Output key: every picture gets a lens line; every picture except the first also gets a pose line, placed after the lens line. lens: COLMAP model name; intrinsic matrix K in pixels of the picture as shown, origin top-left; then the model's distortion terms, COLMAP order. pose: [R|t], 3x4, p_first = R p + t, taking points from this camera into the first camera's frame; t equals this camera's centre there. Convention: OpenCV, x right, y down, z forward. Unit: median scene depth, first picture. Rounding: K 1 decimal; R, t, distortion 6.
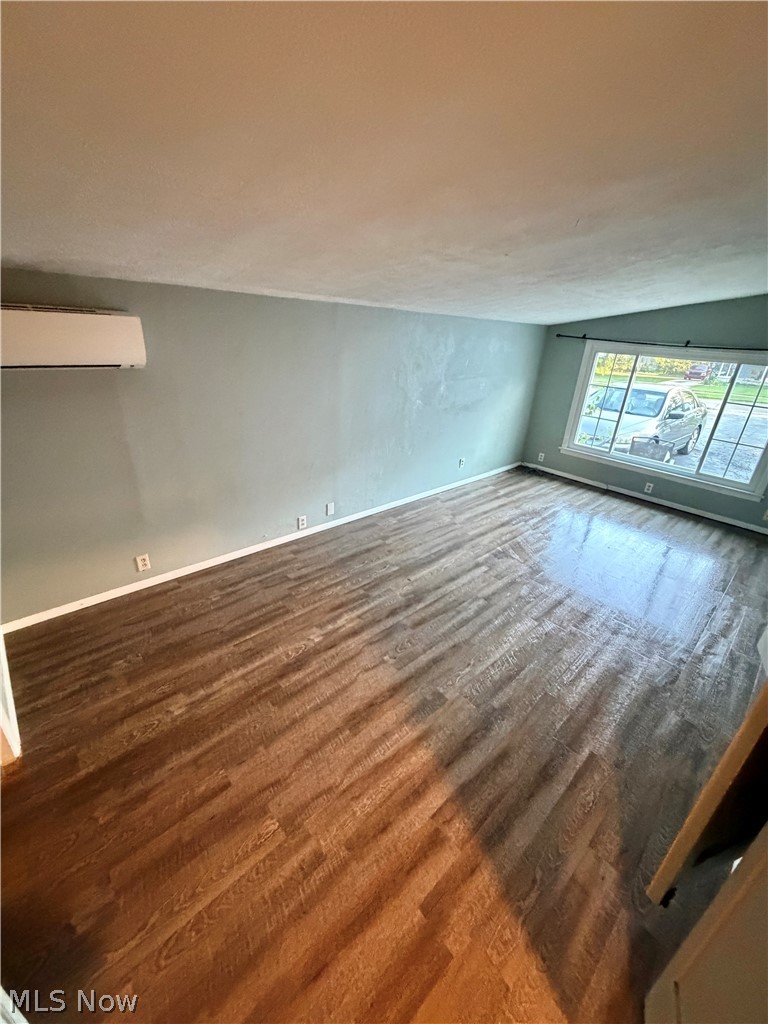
lens RADIAL K [[409.6, 0, 379.7], [0, 409.6, 512.7], [0, 0, 1]] dist [0.001641, 0.000362]
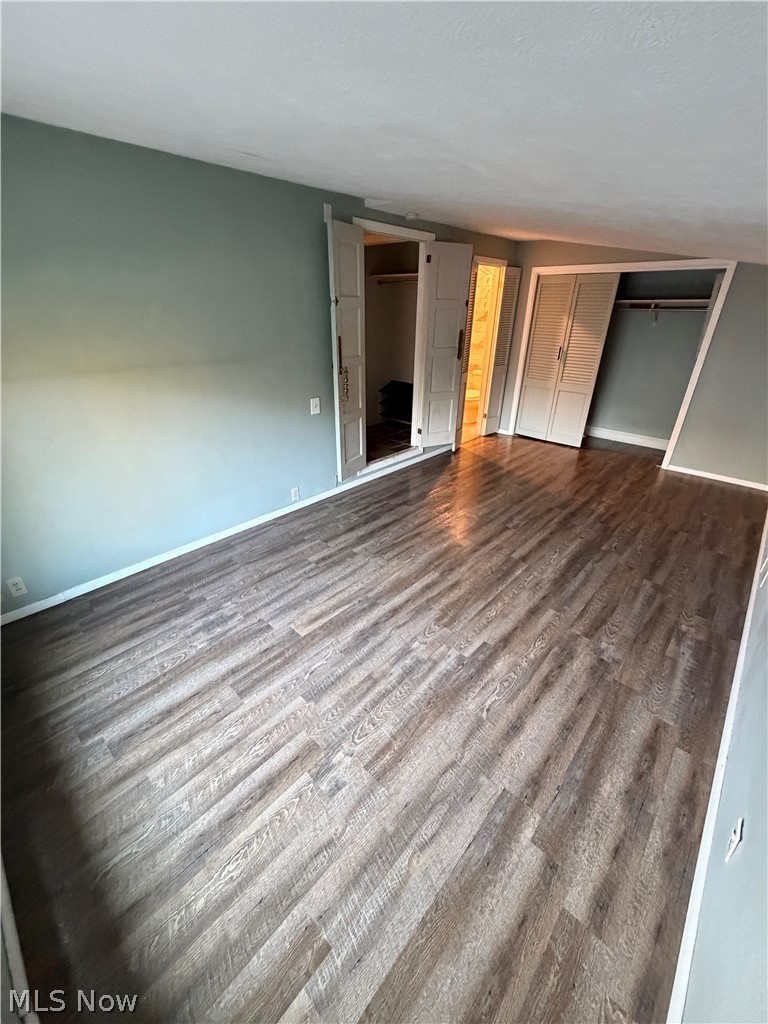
lens RADIAL K [[409.6, 0, 378.4], [0, 409.6, 513.3], [0, 0, 1]] dist [0.001641, 0.000362]
pose [[-0.995265, -0.024885, -0.093954, 0.585281], [-0.088791, 0.625983, 0.774765, -0.547840], [0.039533, 0.779439, -0.625229, 1.338490]]
